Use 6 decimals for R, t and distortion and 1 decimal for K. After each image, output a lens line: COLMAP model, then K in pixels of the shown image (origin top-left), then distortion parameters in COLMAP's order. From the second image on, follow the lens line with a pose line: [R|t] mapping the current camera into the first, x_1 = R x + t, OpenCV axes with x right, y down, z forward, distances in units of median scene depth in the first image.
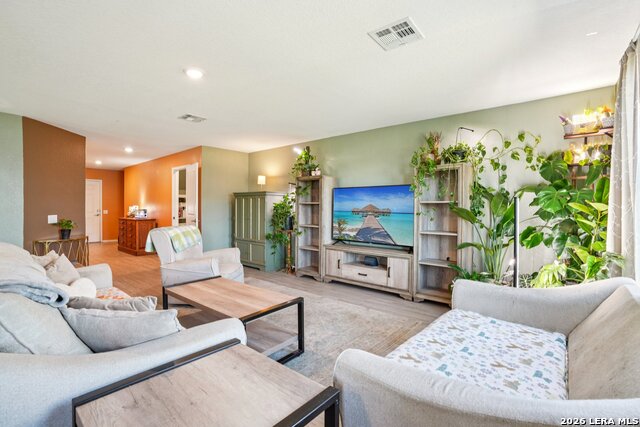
lens RADIAL K [[297.7, 0, 320.0], [0, 297.7, 213.5], [0, 0, 1]] dist [-0.001073, -0.000049]
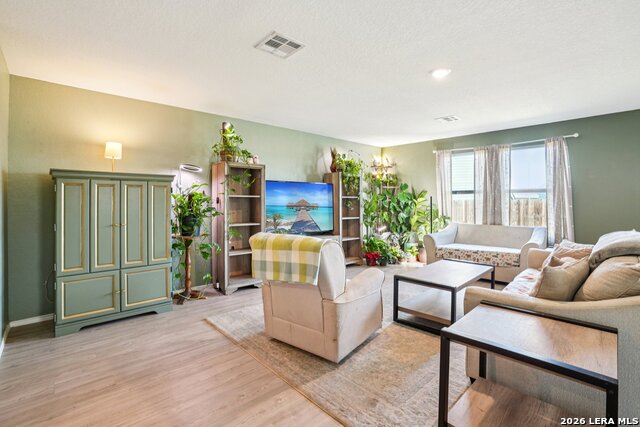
lens RADIAL K [[296.4, 0, 319.4], [0, 296.4, 205.0], [0, 0, 1]] dist [0.000541, 0.000009]
pose [[0.122323, -0.002265, 0.992488, -0.902564], [0.007964, 0.999967, 0.001300, -0.010918], [-0.992458, 0.007745, 0.122337, 0.780303]]
